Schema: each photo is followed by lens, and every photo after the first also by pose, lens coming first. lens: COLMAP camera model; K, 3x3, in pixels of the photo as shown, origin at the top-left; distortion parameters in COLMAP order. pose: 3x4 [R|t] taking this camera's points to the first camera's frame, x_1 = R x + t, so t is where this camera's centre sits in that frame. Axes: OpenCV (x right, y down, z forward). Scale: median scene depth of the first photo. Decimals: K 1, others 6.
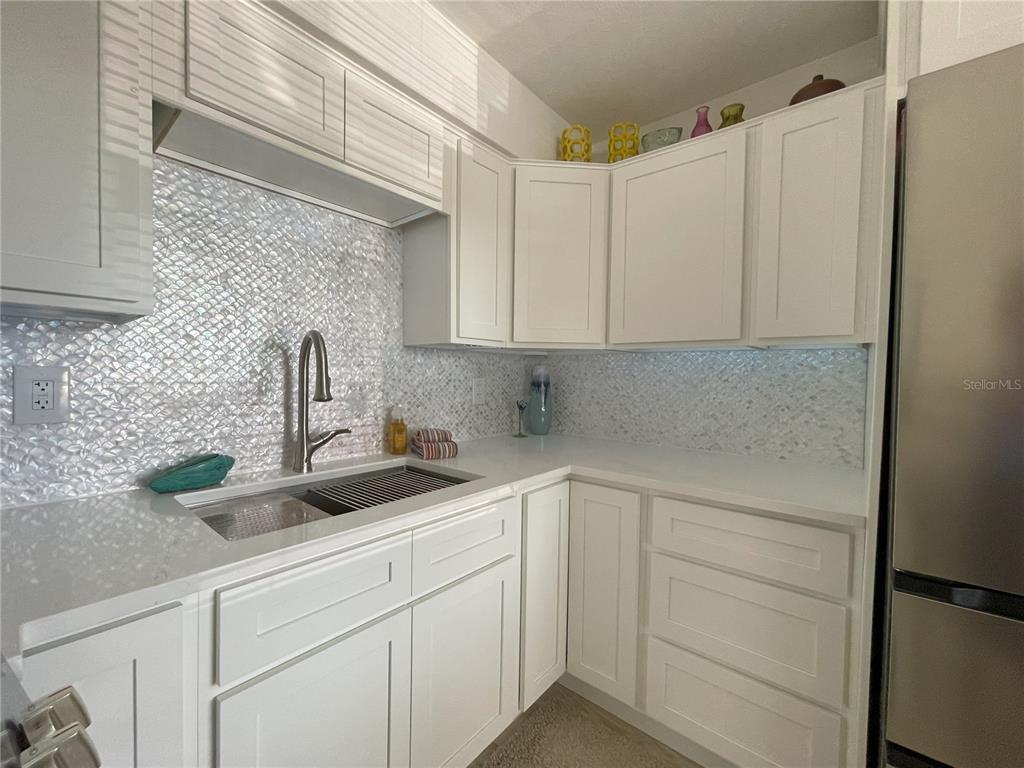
lens RADIAL K [[424.8, 0, 511.9], [0, 424.8, 380.8], [0, 0, 1]] dist [-0.000548, 0.000555]
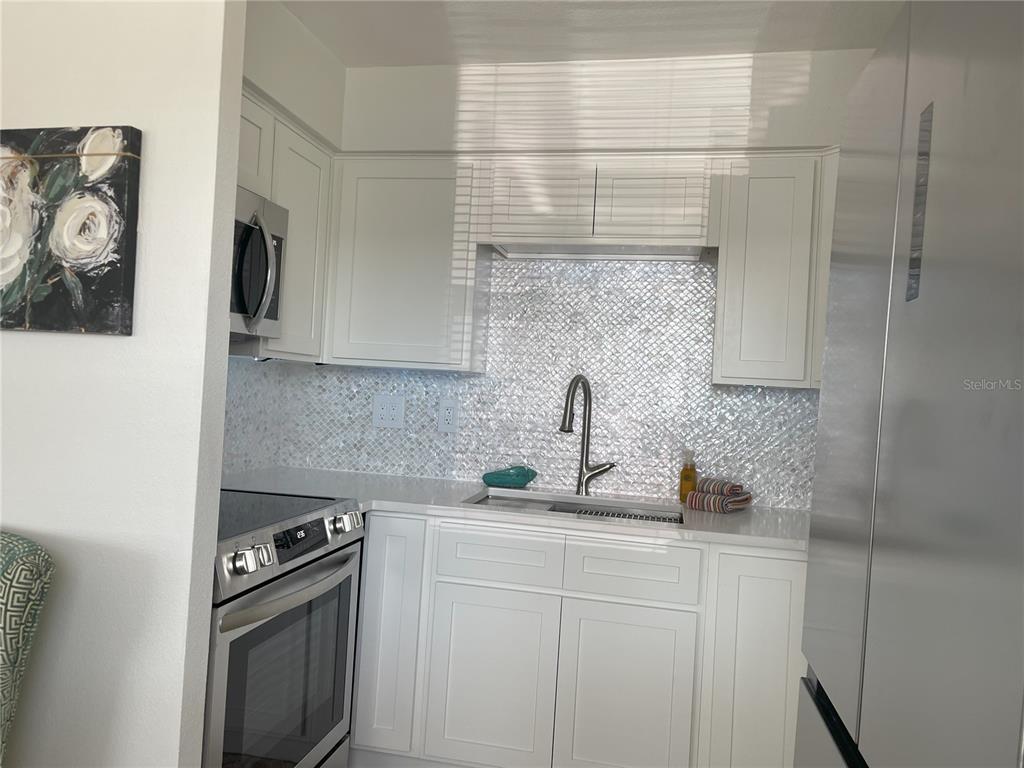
lens RADIAL K [[789.0, 0, 512.0], [0, 789.0, 384.0], [0, 0, 1]] dist [0.091107, -0.137268]
pose [[0.477703, 0.011713, -0.878443, 1.367166], [-0.063884, 0.997727, -0.021437, -0.030846], [0.876195, 0.066359, 0.477366, -0.237567]]
